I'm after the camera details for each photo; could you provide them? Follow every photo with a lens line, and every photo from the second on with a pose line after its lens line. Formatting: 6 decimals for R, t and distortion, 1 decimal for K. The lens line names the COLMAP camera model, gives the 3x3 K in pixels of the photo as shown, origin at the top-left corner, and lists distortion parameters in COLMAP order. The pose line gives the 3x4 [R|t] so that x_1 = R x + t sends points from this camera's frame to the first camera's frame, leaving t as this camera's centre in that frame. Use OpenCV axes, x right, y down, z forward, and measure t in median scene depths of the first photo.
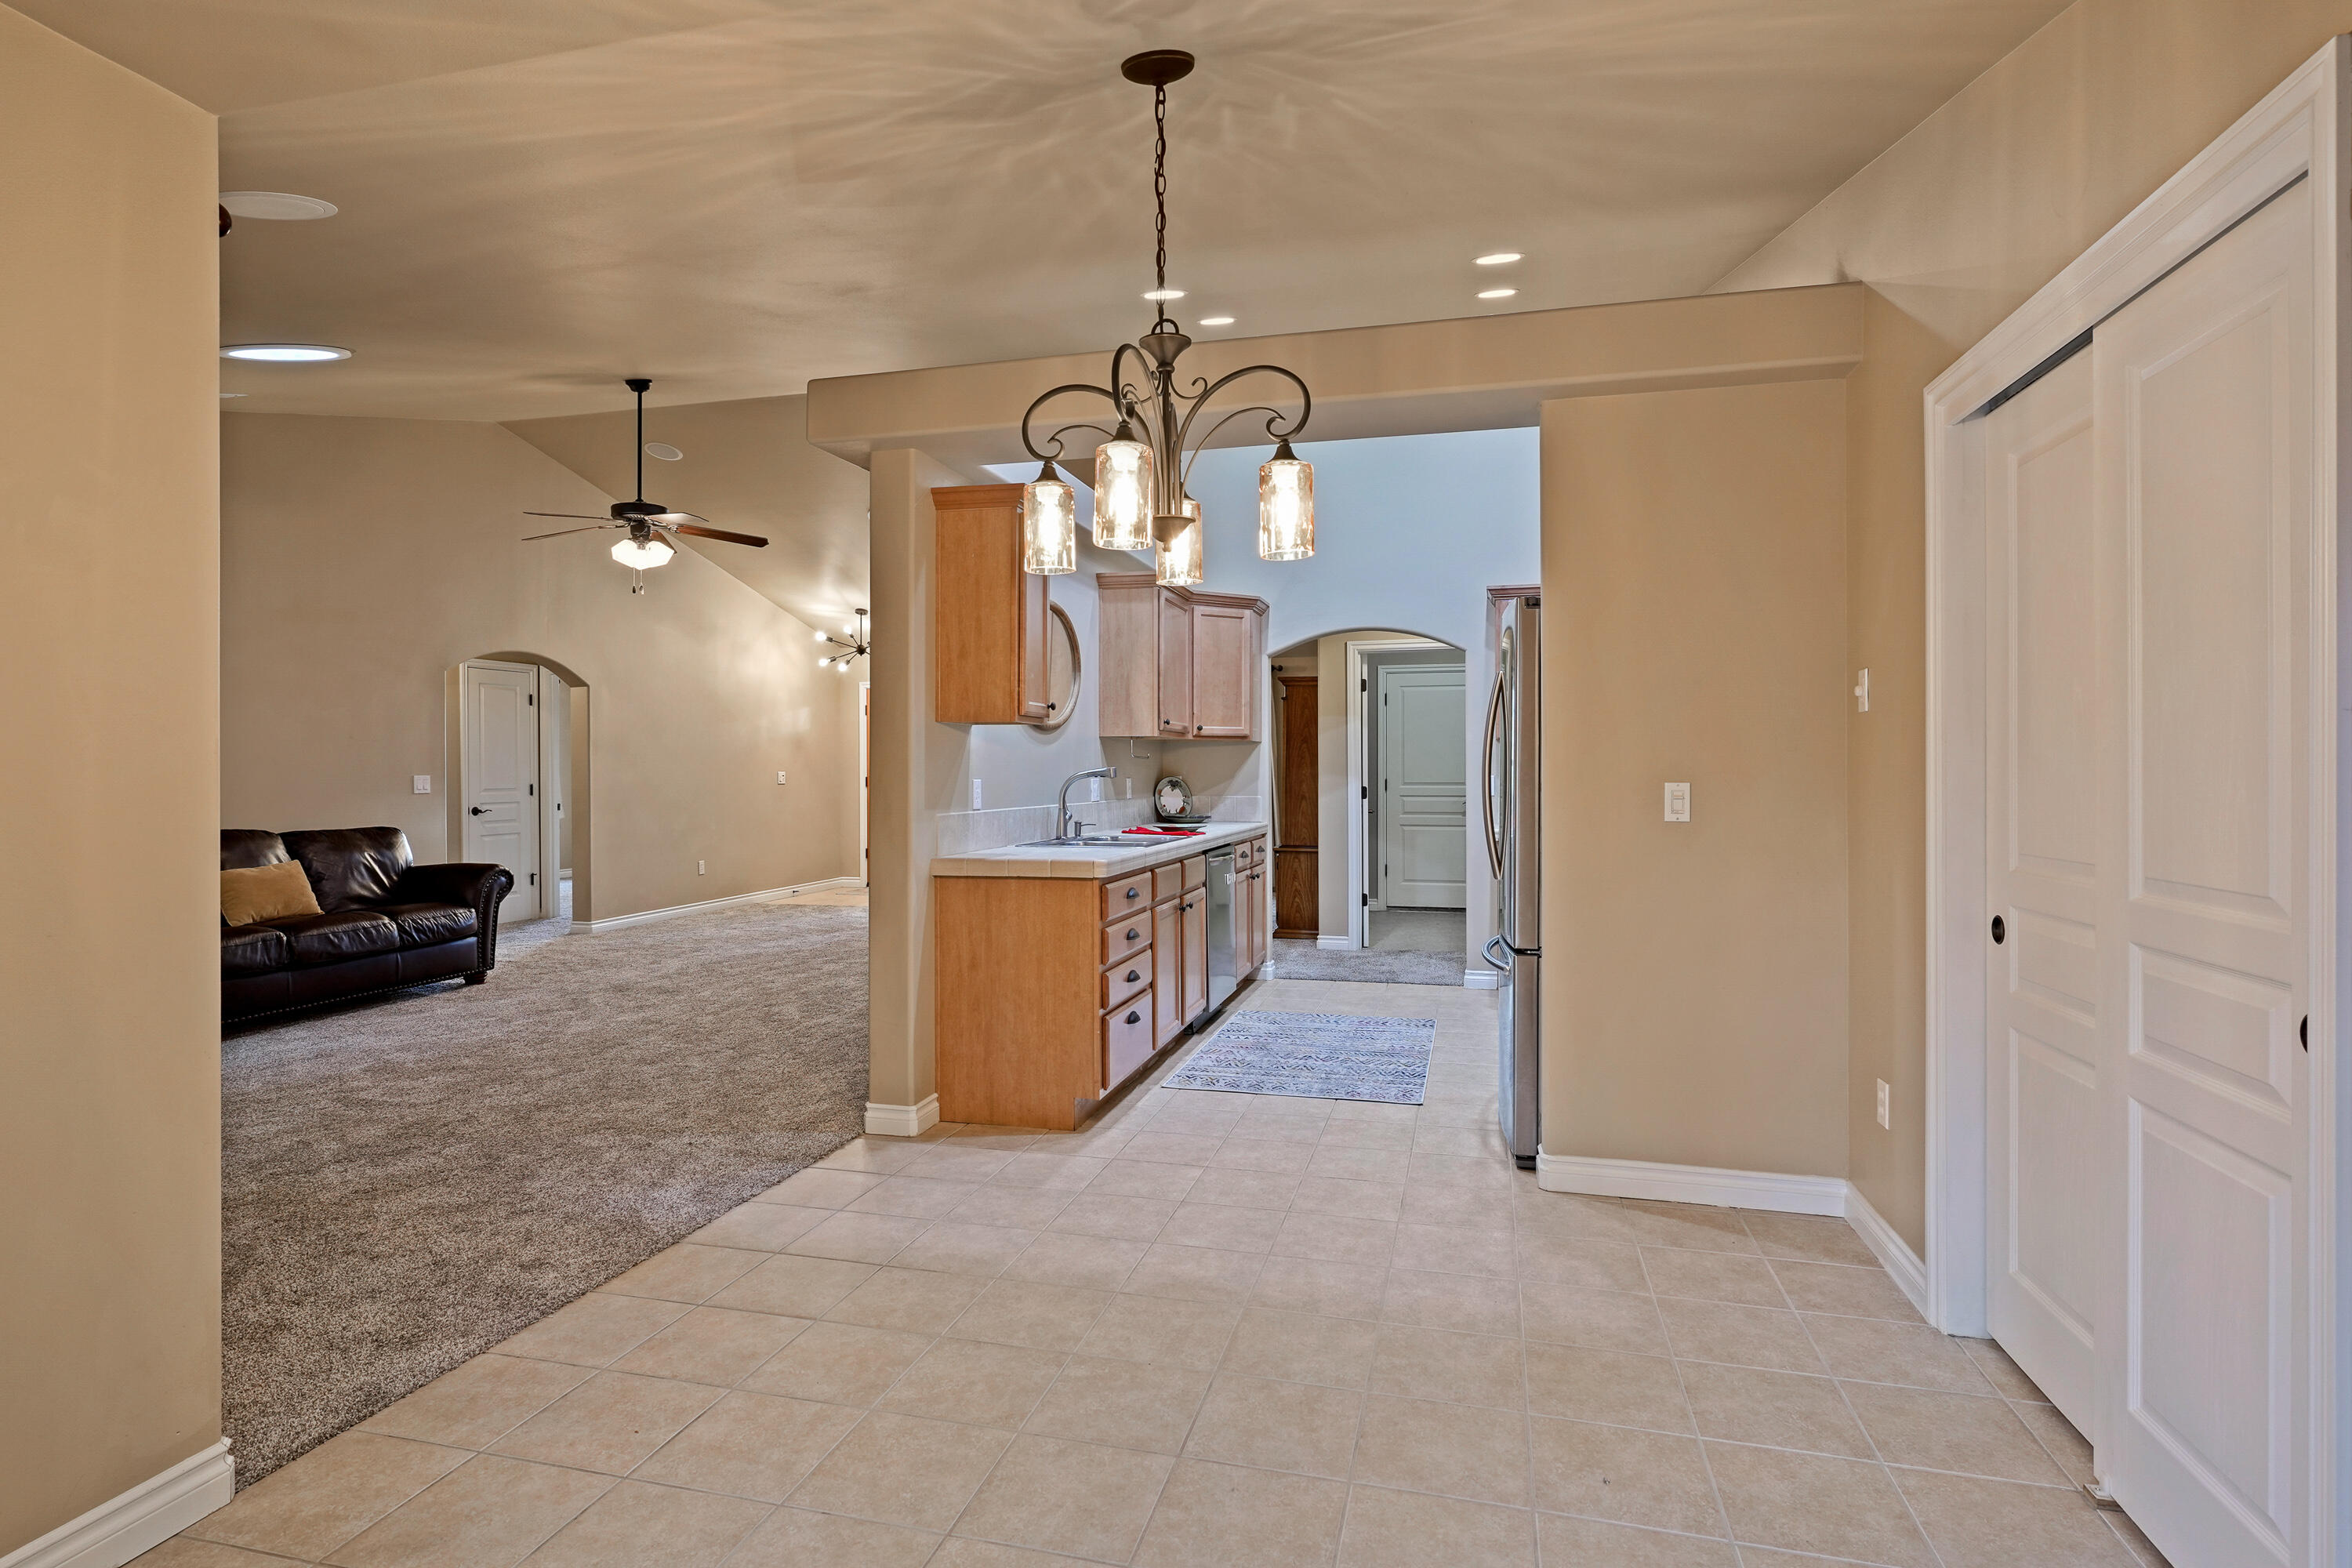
lens RADIAL K [[1165.4, 0, 1167.6], [0, 1165.4, 765.2], [0, 0, 1]] dist [-0.001787, 0.001156]
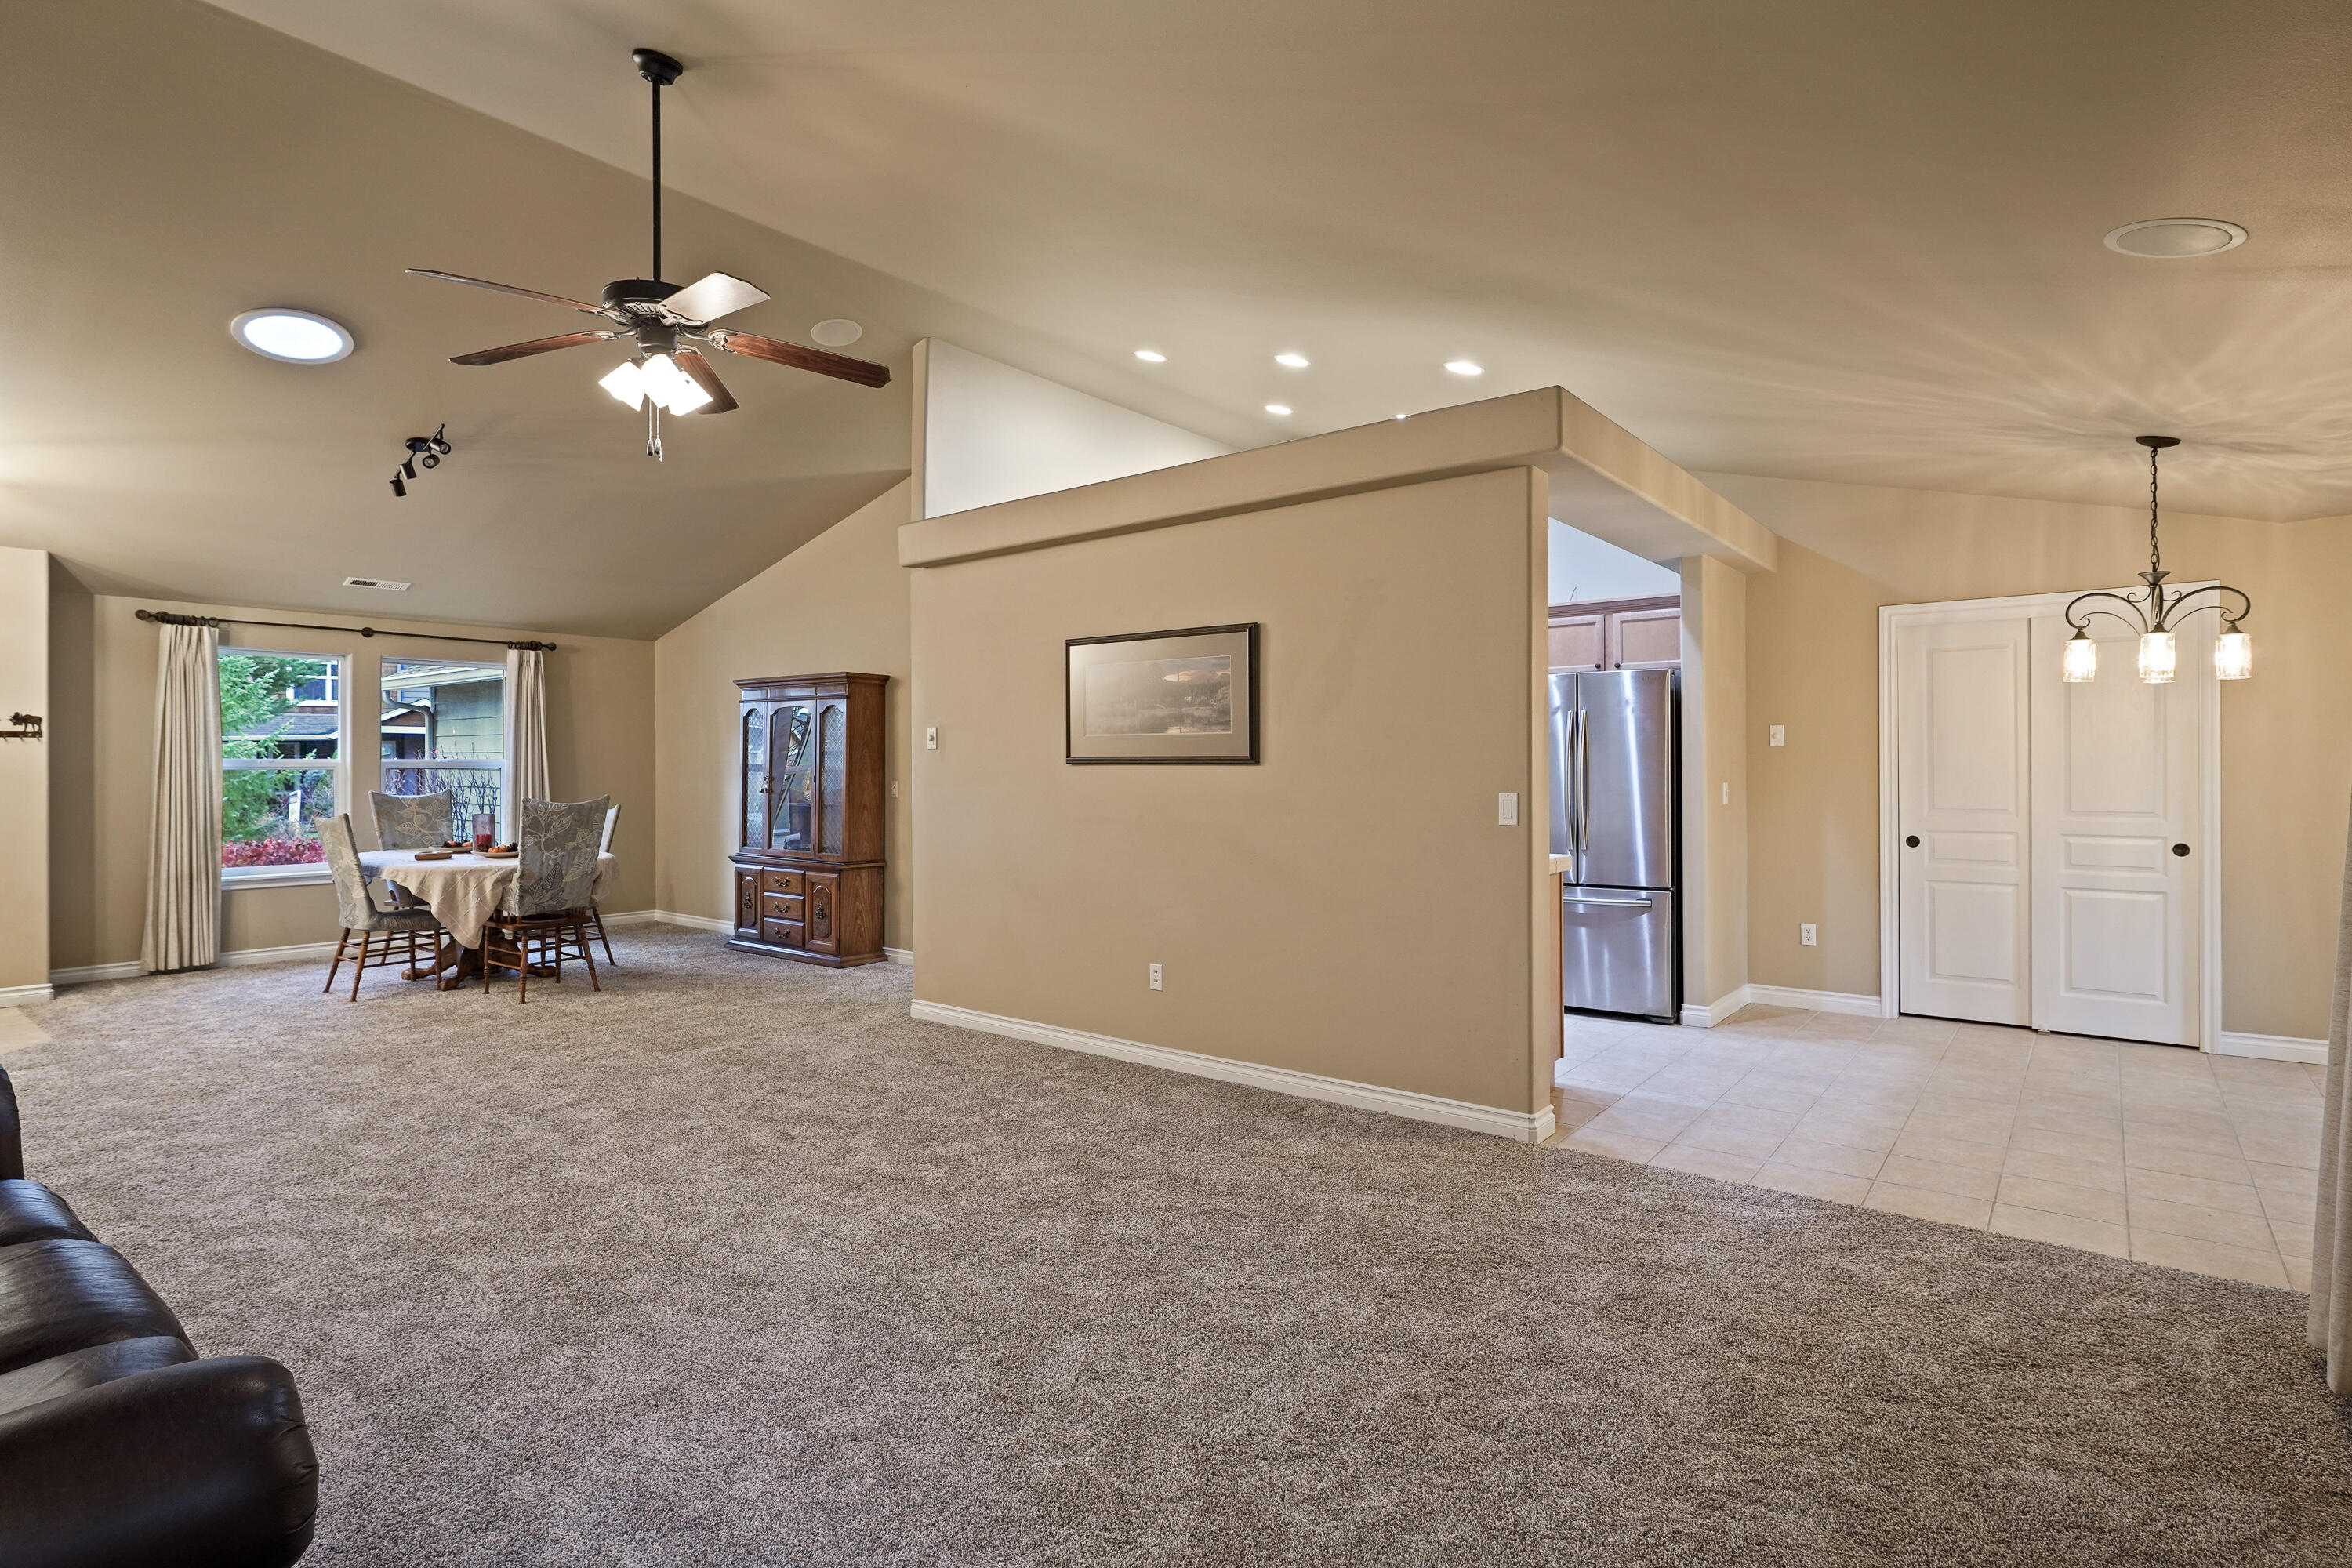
lens RADIAL K [[1165.4, 0, 1167.6], [0, 1165.4, 765.2], [0, 0, 1]] dist [-0.001787, 0.001156]
pose [[0.407838, 0.001324, 0.913053, -0.796812], [-0.000614, 0.999999, -0.001176, -0.005787], [-0.913054, -0.000081, 0.407839, 0.536519]]
